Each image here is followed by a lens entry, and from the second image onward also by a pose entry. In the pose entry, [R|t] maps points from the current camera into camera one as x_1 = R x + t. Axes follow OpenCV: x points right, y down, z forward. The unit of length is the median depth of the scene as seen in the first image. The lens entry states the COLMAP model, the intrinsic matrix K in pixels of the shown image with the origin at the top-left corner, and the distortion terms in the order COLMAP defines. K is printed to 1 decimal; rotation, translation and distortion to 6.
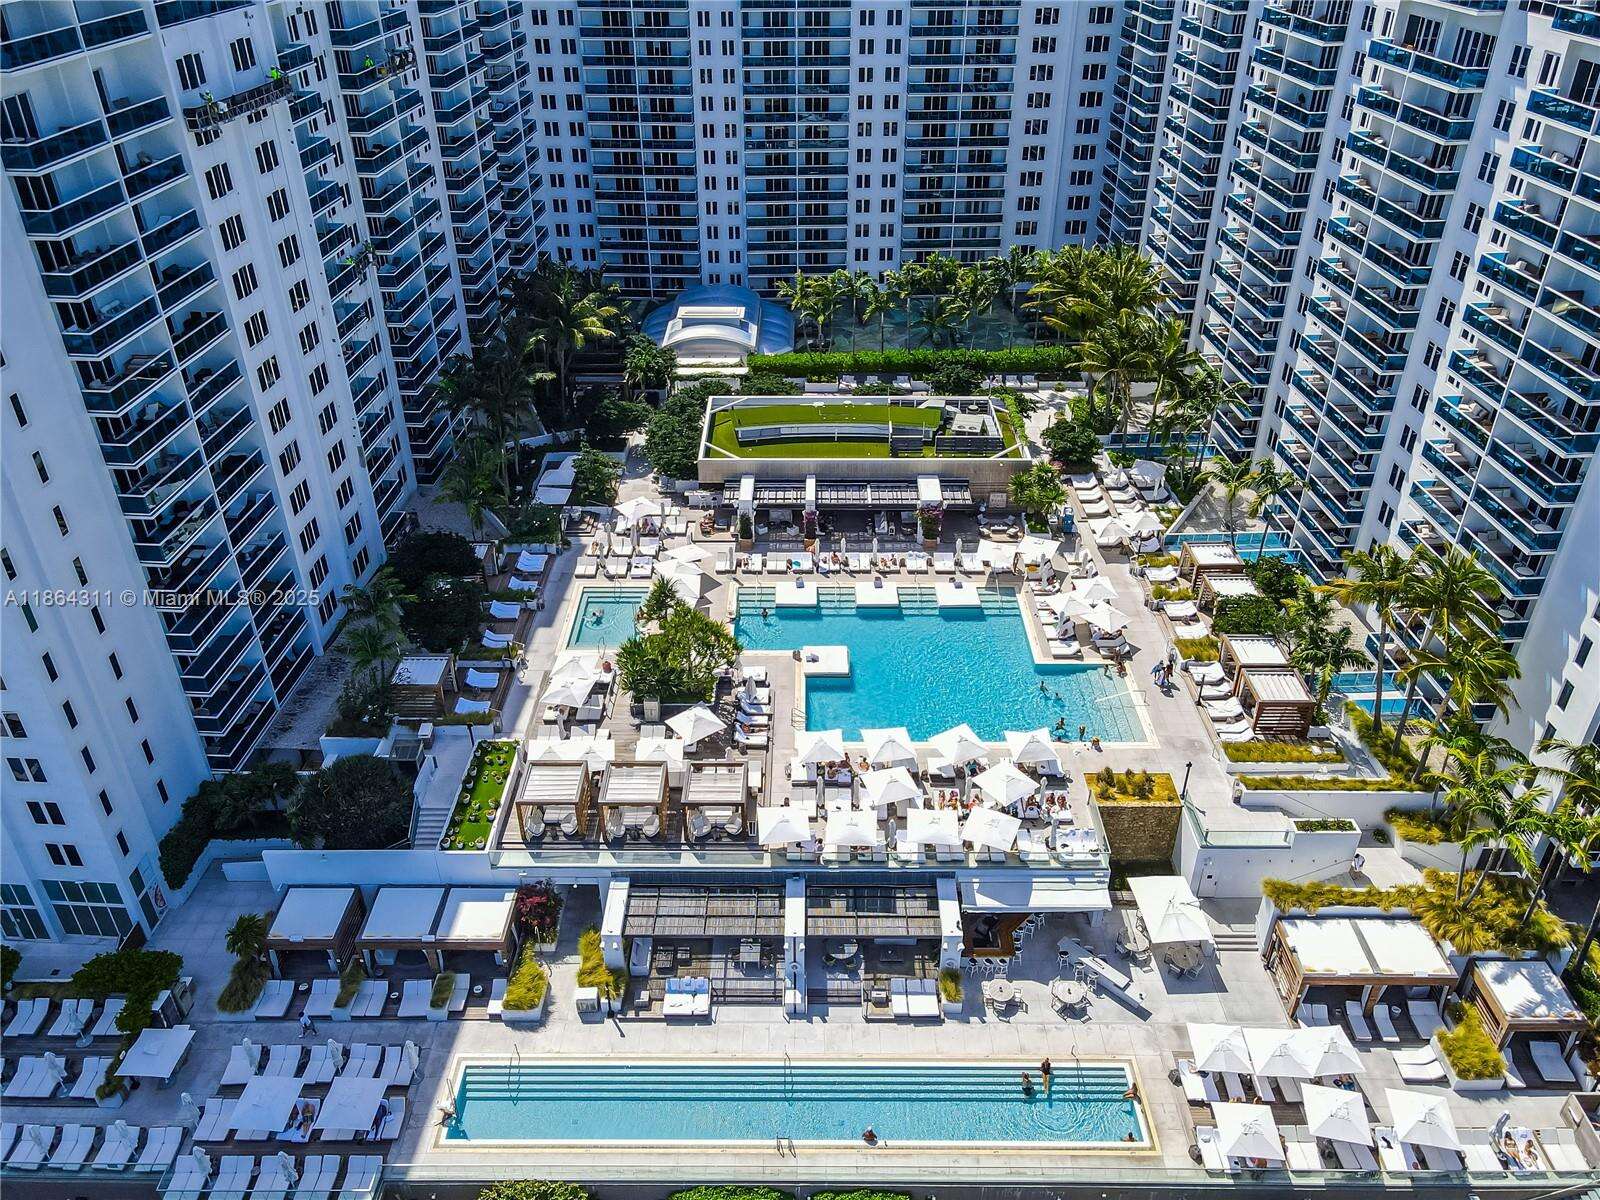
lens RADIAL K [[1178.0, 0, 800.0], [0, 1178.0, 600.0], [0, 0, 1]] dist [0.023882, -0.002681]
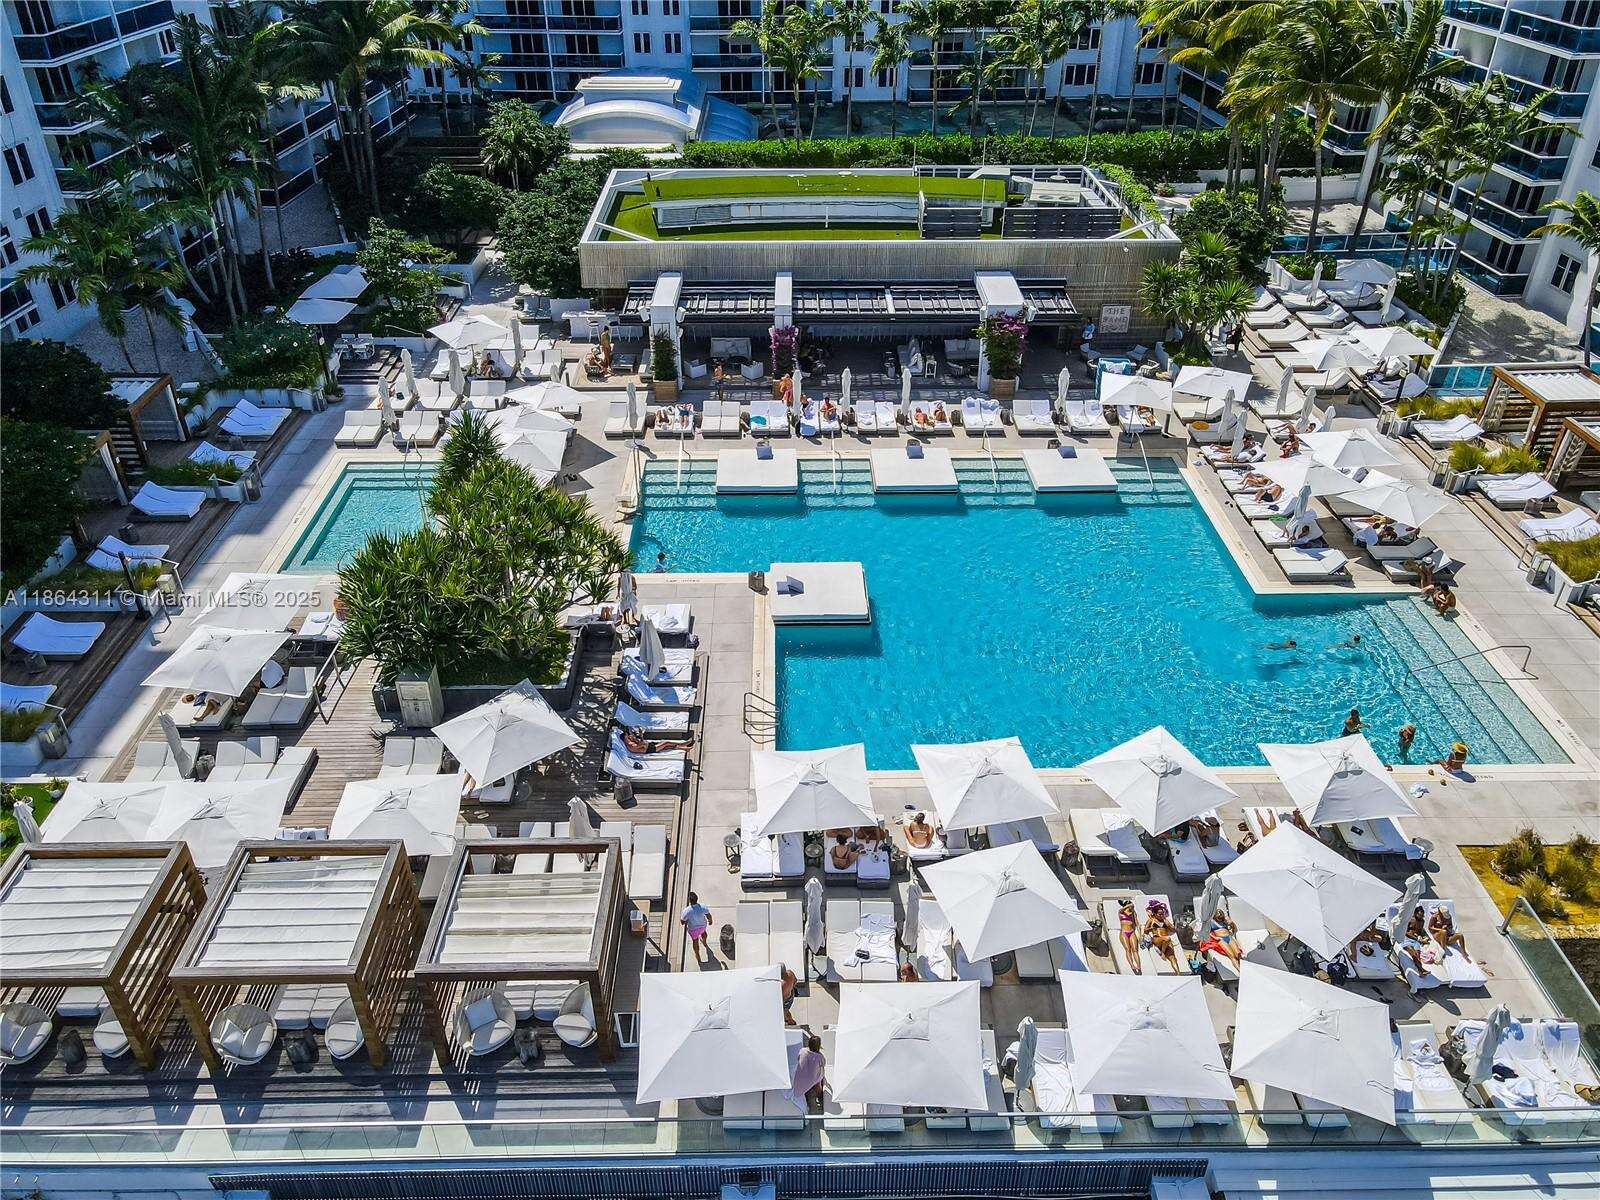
lens RADIAL K [[1178.0, 0, 800.0], [0, 1178.0, 600.0], [0, 0, 1]] dist [0.023882, -0.002681]
pose [[0.999746, -0.009210, 0.020550, 0.004382], [0.008841, 0.999799, 0.017976, 0.042679], [-0.020712, -0.017790, 0.999627, 0.484163]]
